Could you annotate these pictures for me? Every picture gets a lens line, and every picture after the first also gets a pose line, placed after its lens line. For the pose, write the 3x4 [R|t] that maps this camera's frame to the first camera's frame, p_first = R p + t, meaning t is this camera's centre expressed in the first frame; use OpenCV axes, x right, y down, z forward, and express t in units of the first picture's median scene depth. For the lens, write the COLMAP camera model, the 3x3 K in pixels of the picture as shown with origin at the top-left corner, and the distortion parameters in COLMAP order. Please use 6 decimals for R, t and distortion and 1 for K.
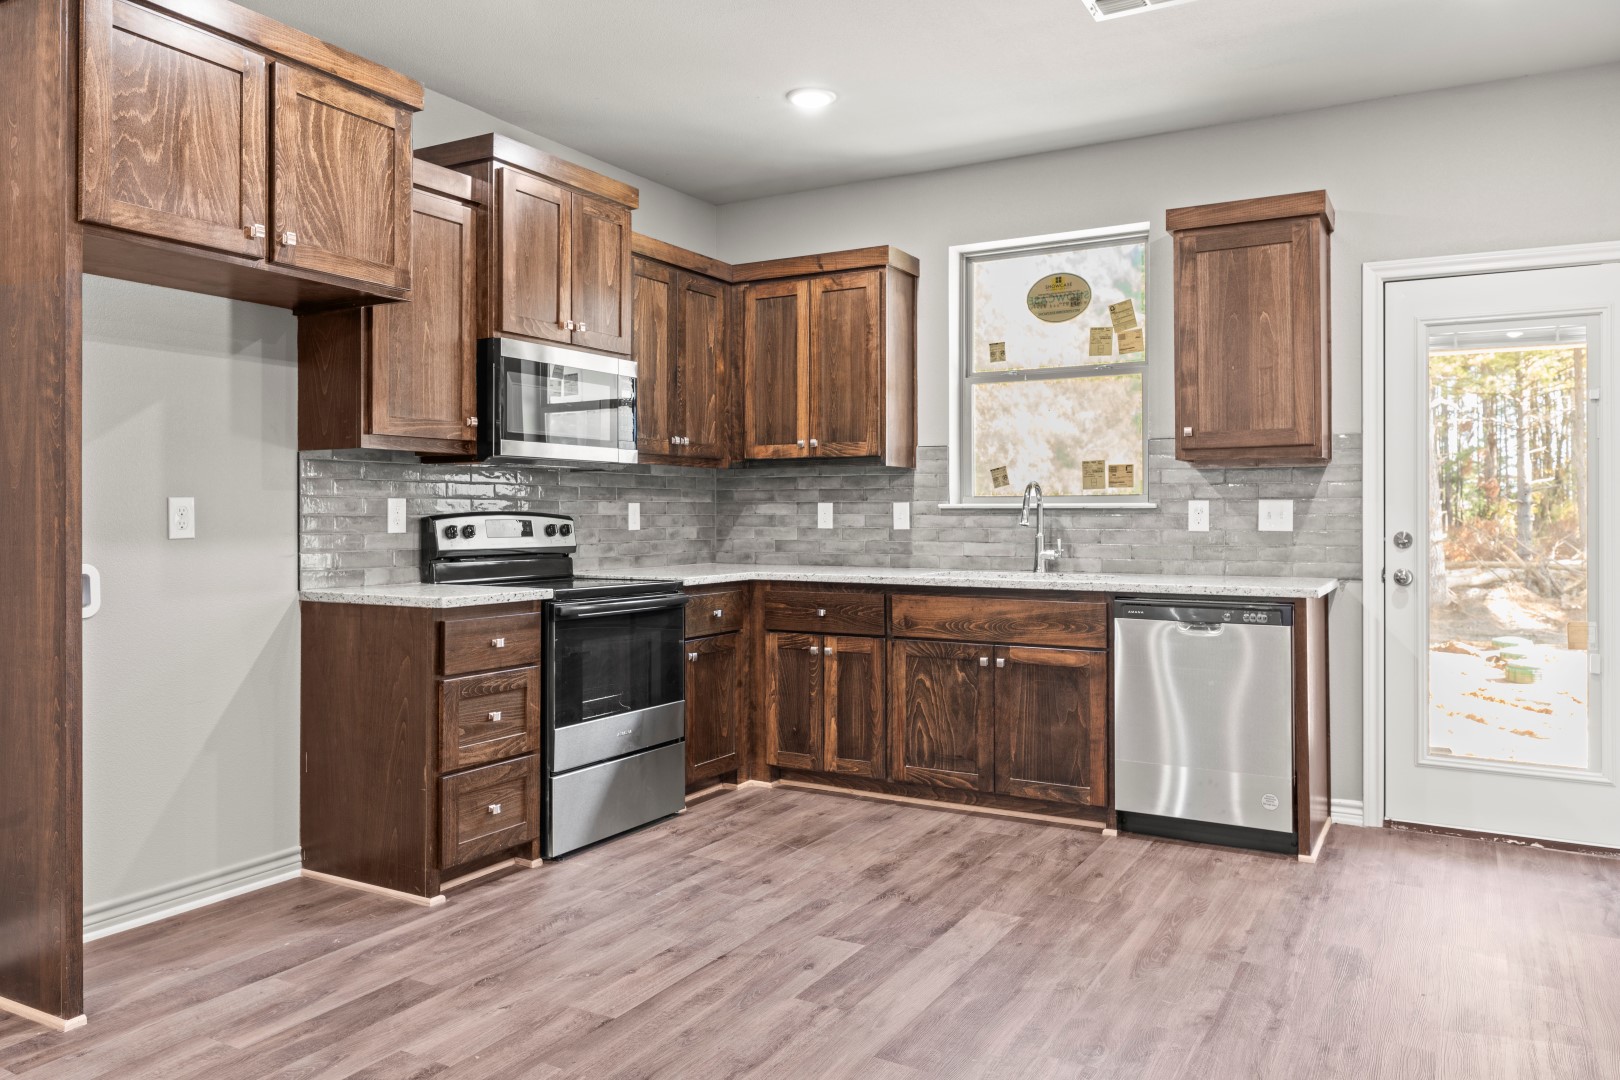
lens RADIAL K [[1140.3, 0, 805.3], [0, 1140.3, 491.5], [0, 0, 1]] dist [0.007787, -0.002344]
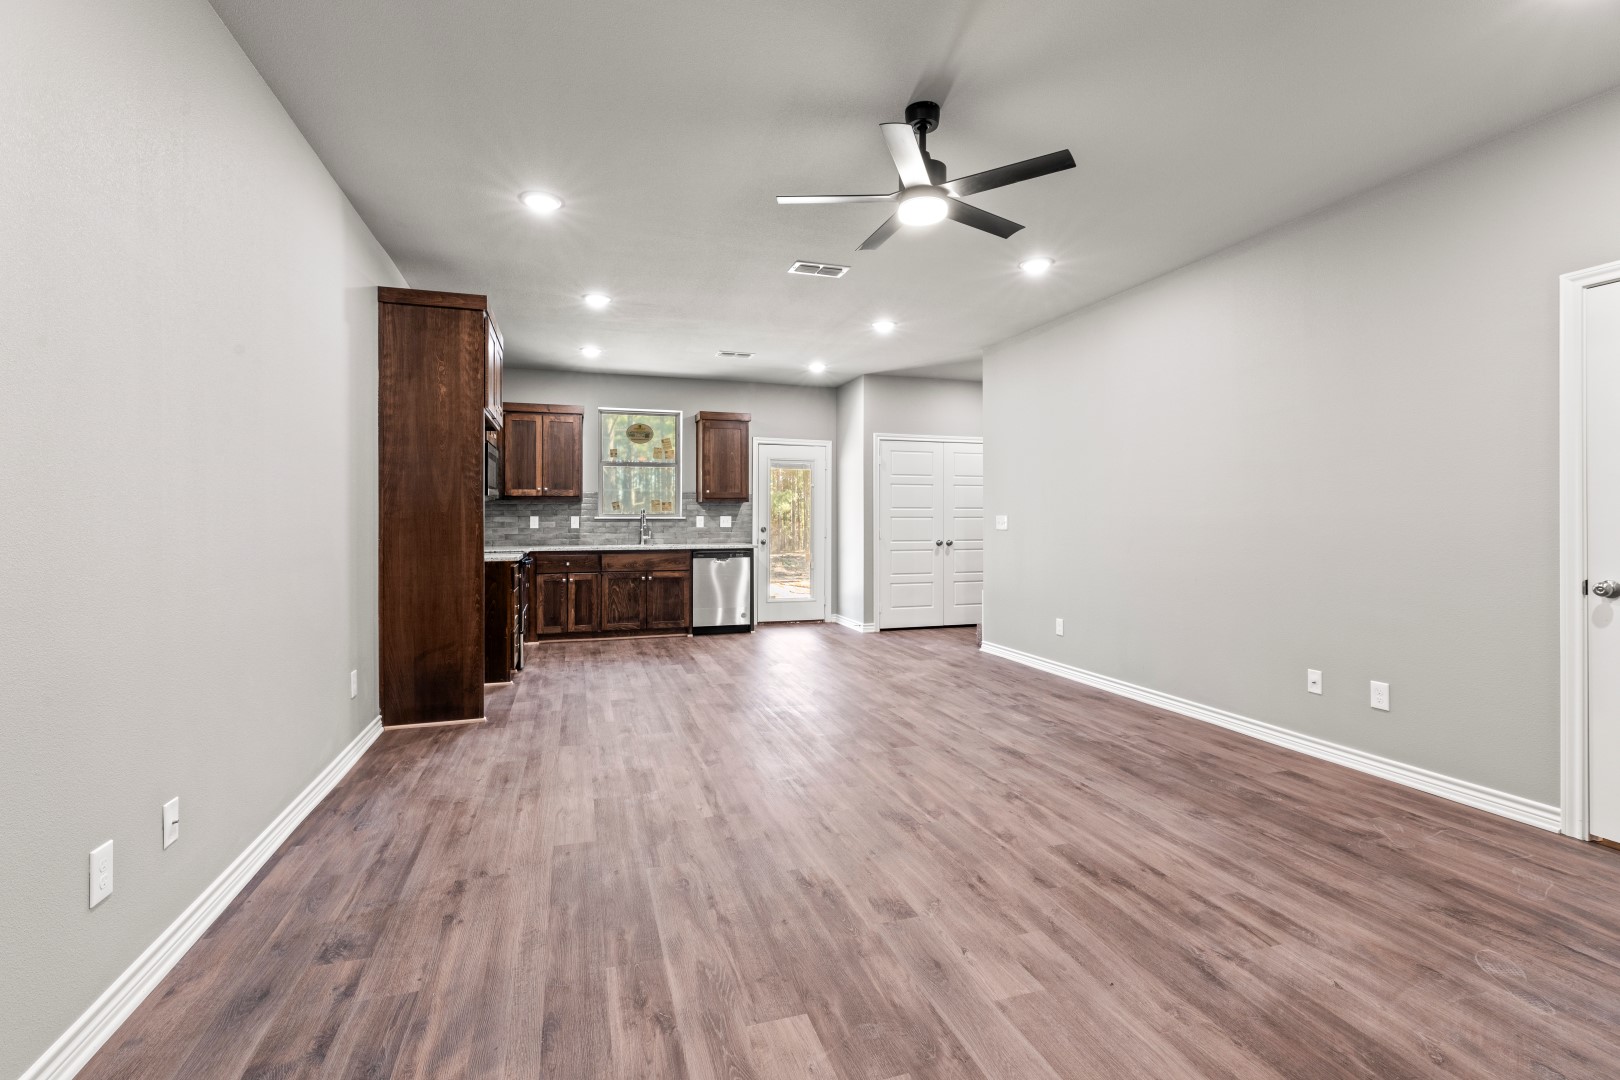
lens RADIAL K [[723.6, 0, 796.4], [0, 723.6, 511.1], [0, 0, 1]] dist [0.003354, -0.000707]
pose [[0.682816, 0.007886, 0.730547, -0.855095], [-0.012275, 0.999924, 0.000679, -0.009313], [-0.730487, -0.009431, 0.682862, -0.393868]]
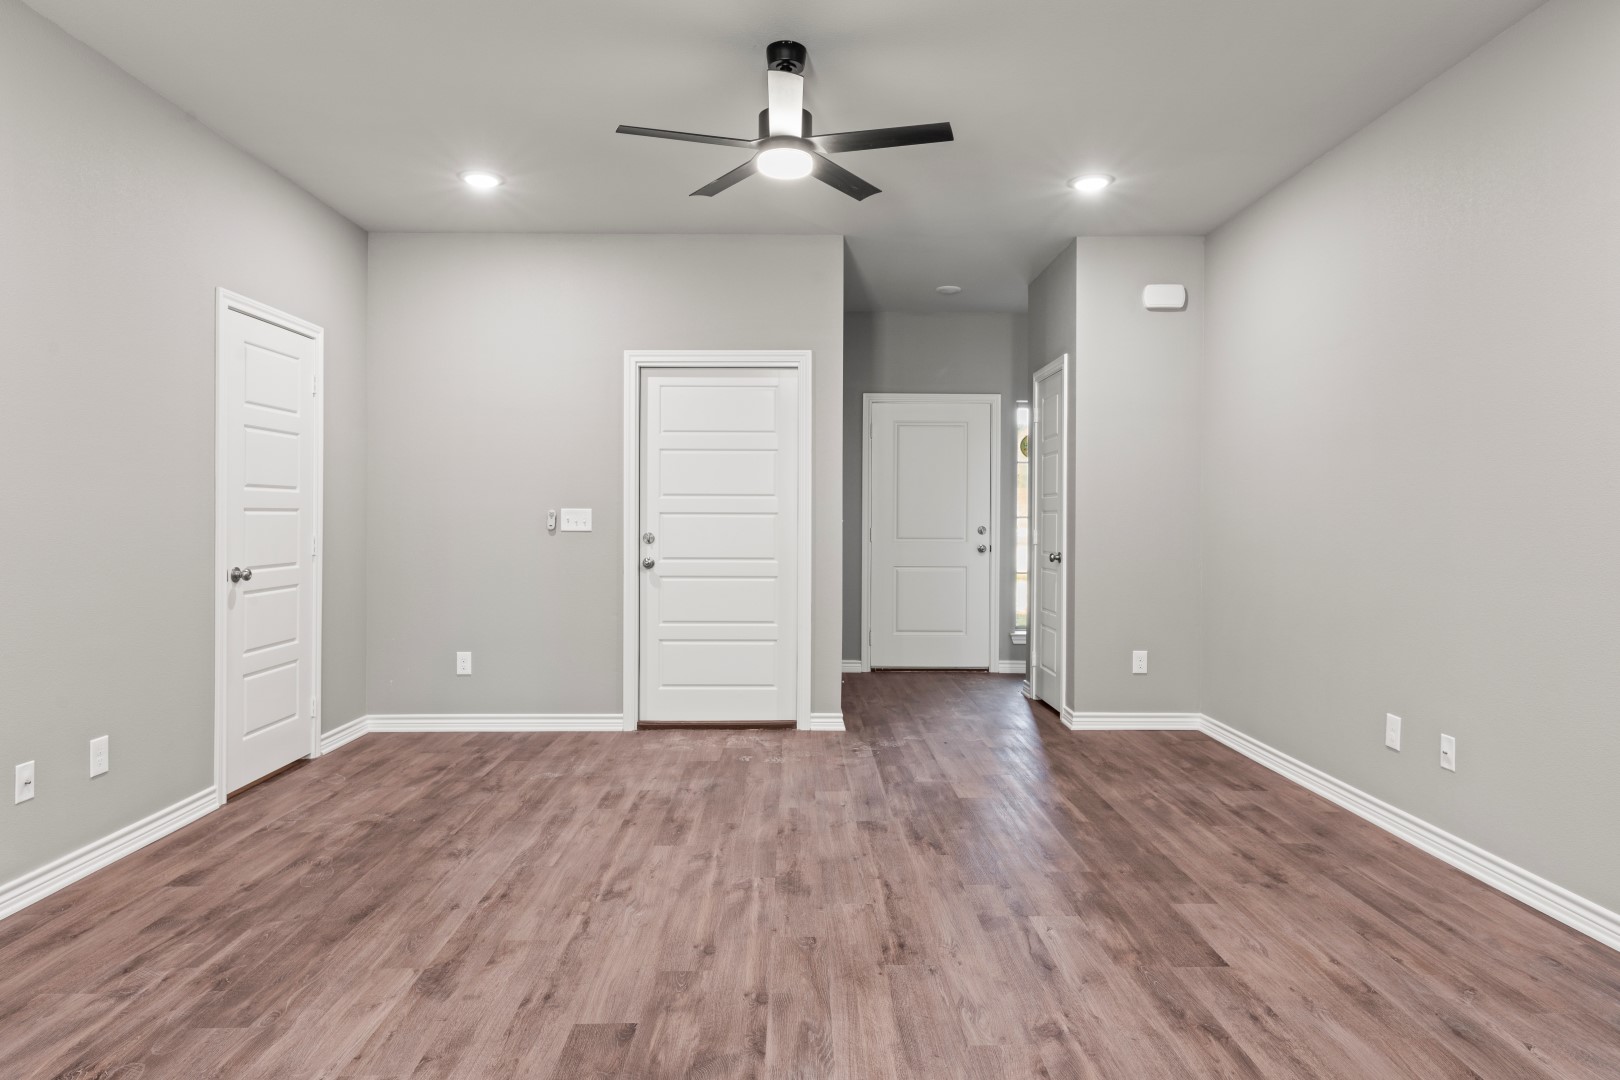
lens RADIAL K [[967.3, 0, 805.4], [0, 967.3, 524.1], [0, 0, 1]] dist [0.000631, 0.001638]
pose [[-0.861515, 0.001476, -0.507730, 0.087972], [0.006714, 0.999941, -0.008485, 0.011313], [0.507687, -0.010719, -0.861475, 0.653126]]
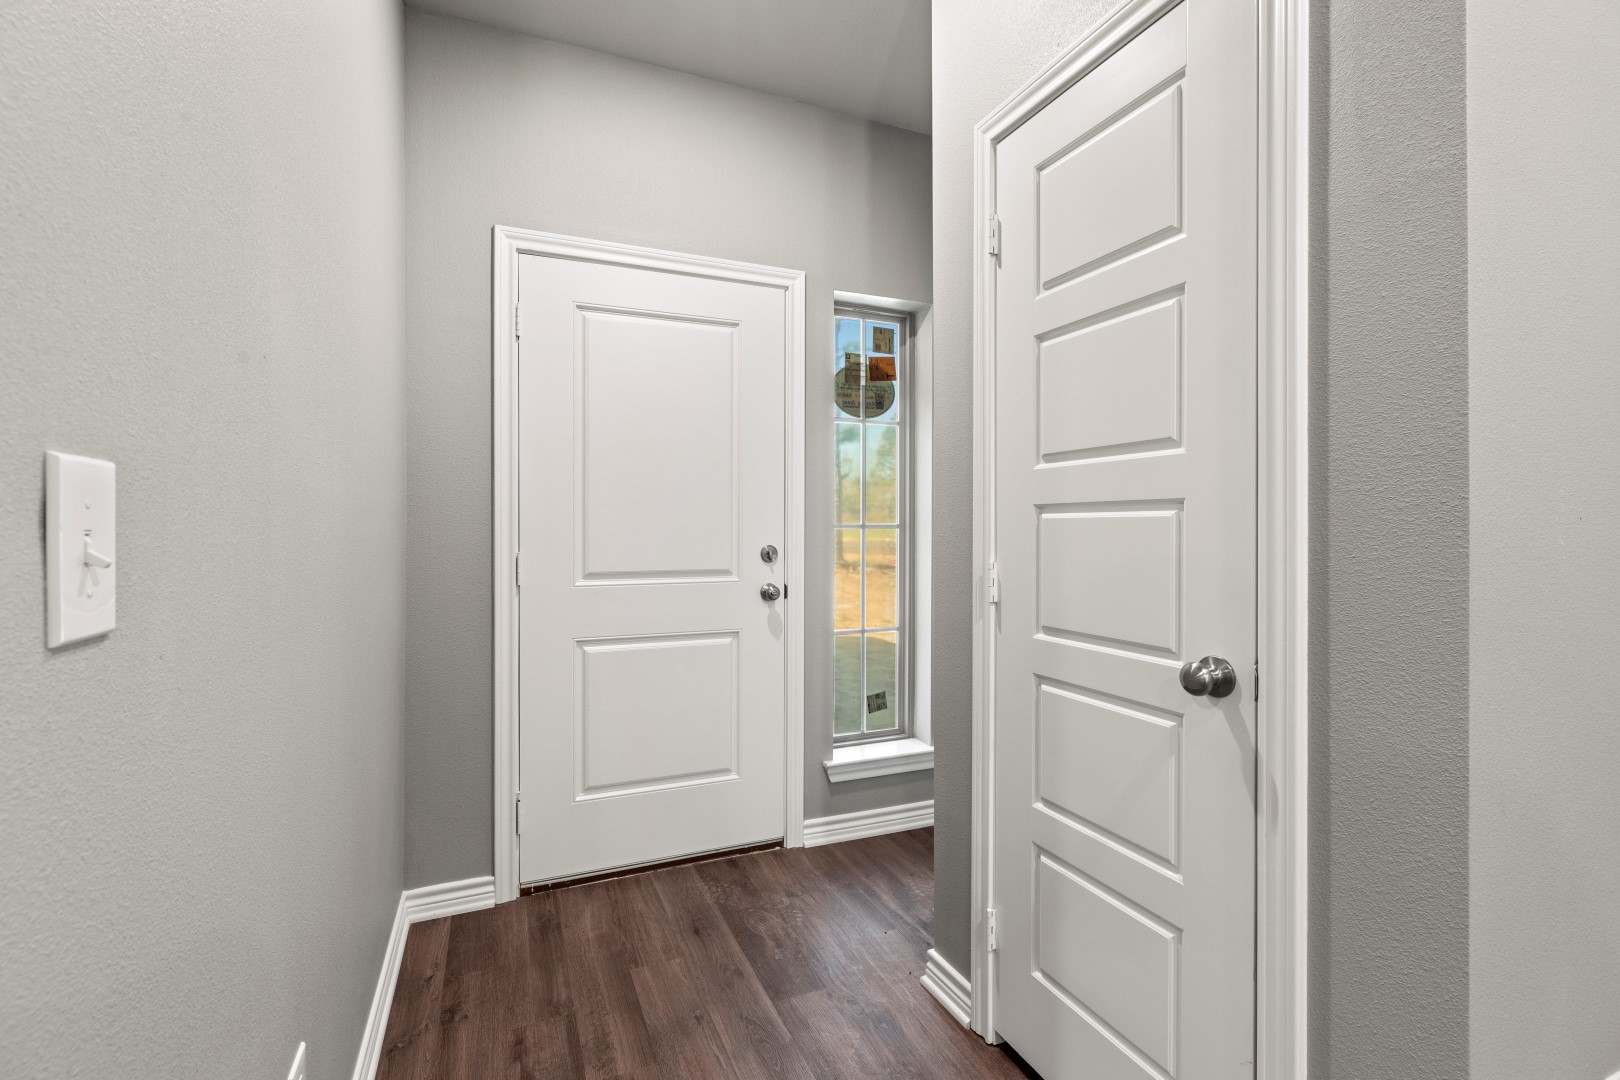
lens RADIAL K [[723.6, 0, 807.0], [0, 723.6, 532.7], [0, 0, 1]] dist [0.003354, -0.000707]
pose [[-0.599895, 0.005708, -0.800059, -0.601411], [0.015819, 0.999864, -0.004728, -0.005506], [0.799923, -0.015492, -0.599903, -0.300029]]
